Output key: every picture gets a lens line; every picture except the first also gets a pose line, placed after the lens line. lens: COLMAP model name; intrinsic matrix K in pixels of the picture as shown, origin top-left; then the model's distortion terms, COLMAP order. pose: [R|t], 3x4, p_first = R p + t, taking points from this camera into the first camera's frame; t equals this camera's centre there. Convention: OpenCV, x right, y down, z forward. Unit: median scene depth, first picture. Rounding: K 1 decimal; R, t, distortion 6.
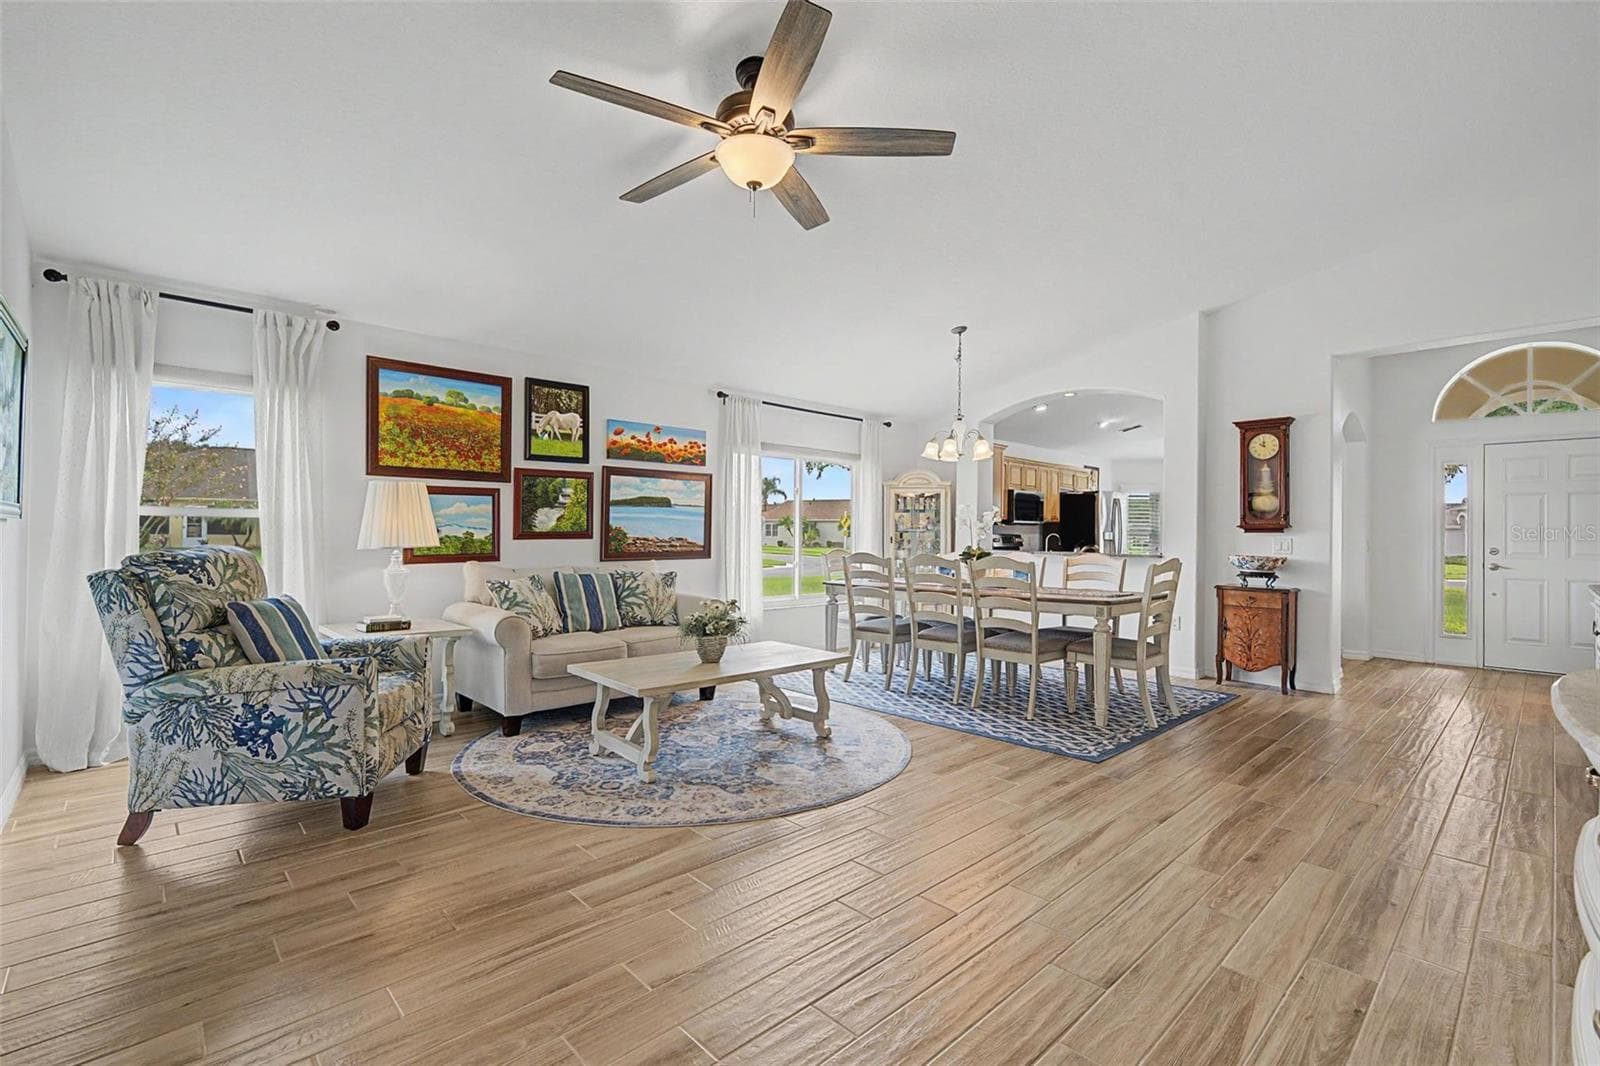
lens RADIAL K [[714.5, 0, 792.4], [0, 714.5, 528.7], [0, 0, 1]] dist [0.000857, 0.000571]
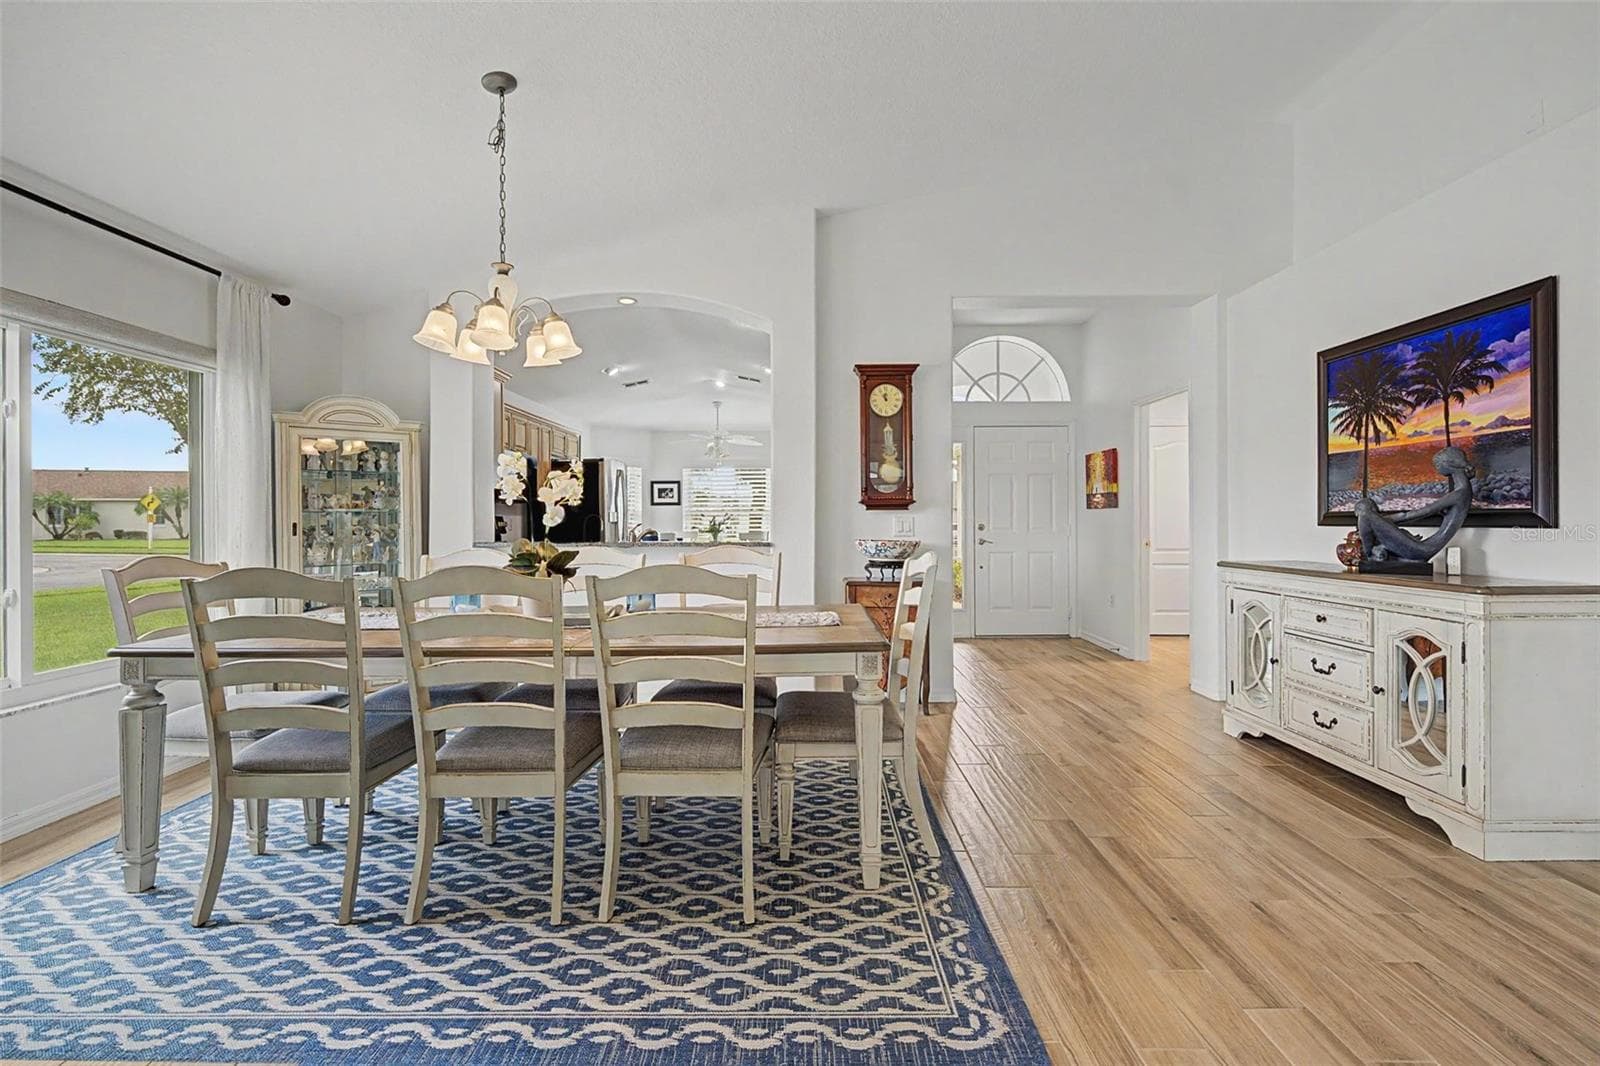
lens RADIAL K [[714.5, 0, 796.9], [0, 714.5, 520.7], [0, 0, 1]] dist [0.000857, 0.000571]
pose [[0.689001, -0.014589, 0.724614, 0.022234], [0.004554, 0.999865, 0.015800, 0.004384], [-0.724746, -0.007586, 0.688974, 0.529430]]
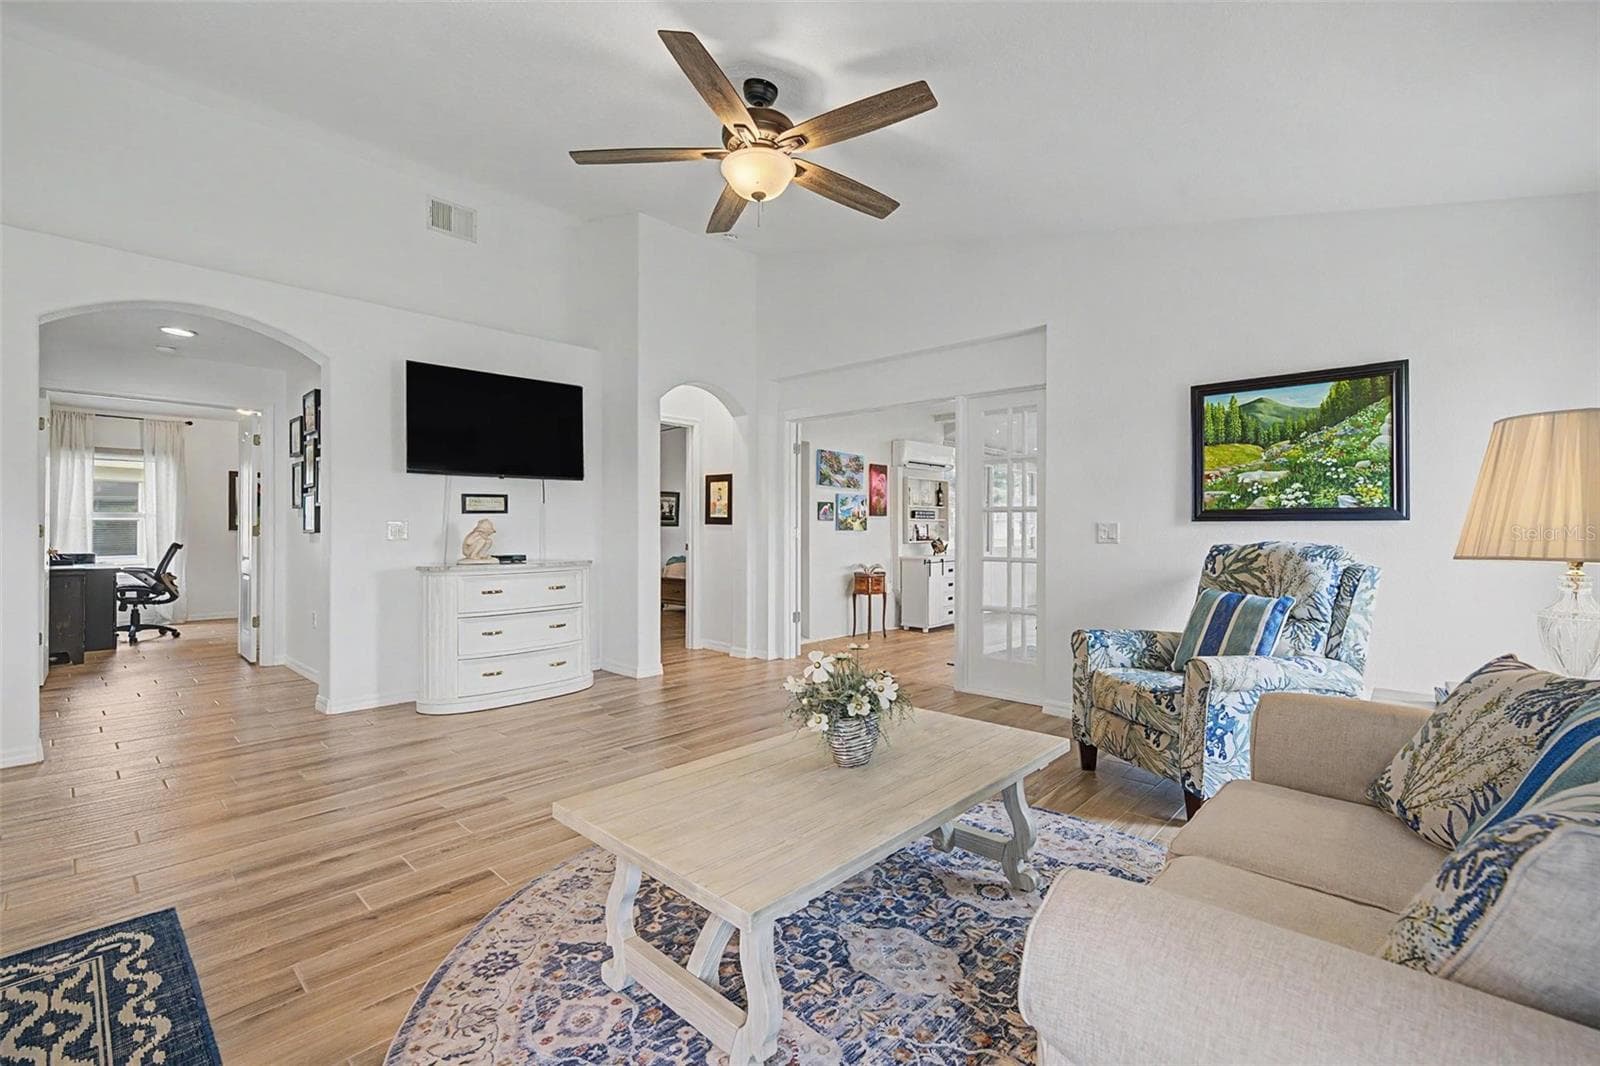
lens RADIAL K [[714.5, 0, 797.3], [0, 714.5, 526.1], [0, 0, 1]] dist [0.000857, 0.000571]
pose [[-0.998194, -0.012974, -0.058658, -0.026370], [-0.012718, 0.999908, -0.004743, 0.008327], [0.058714, -0.003988, -0.998267, 1.031747]]
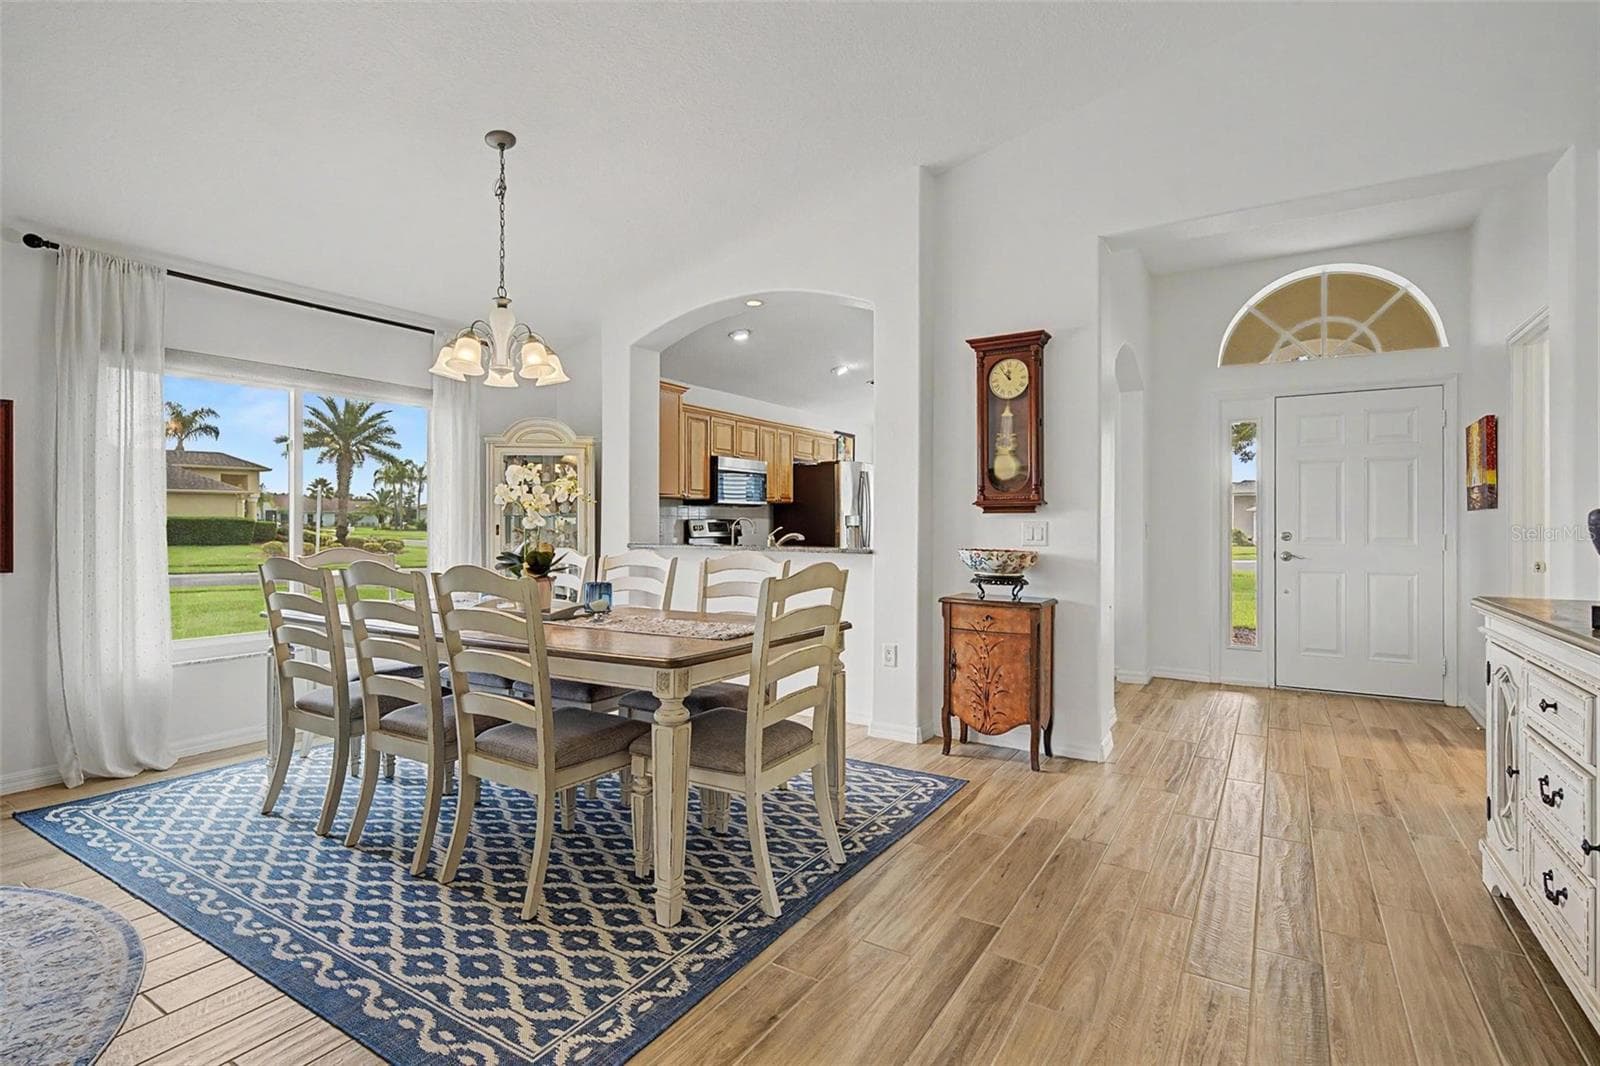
lens RADIAL K [[773.4, 0, 797.0], [0, 773.4, 522.1], [0, 0, 1]] dist [0.003430, 0.000363]
pose [[0.967198, -0.008838, 0.253871, 0.298007], [0.006484, 0.999928, 0.010108, 0.005397], [-0.253942, -0.008131, 0.967185, 0.375569]]
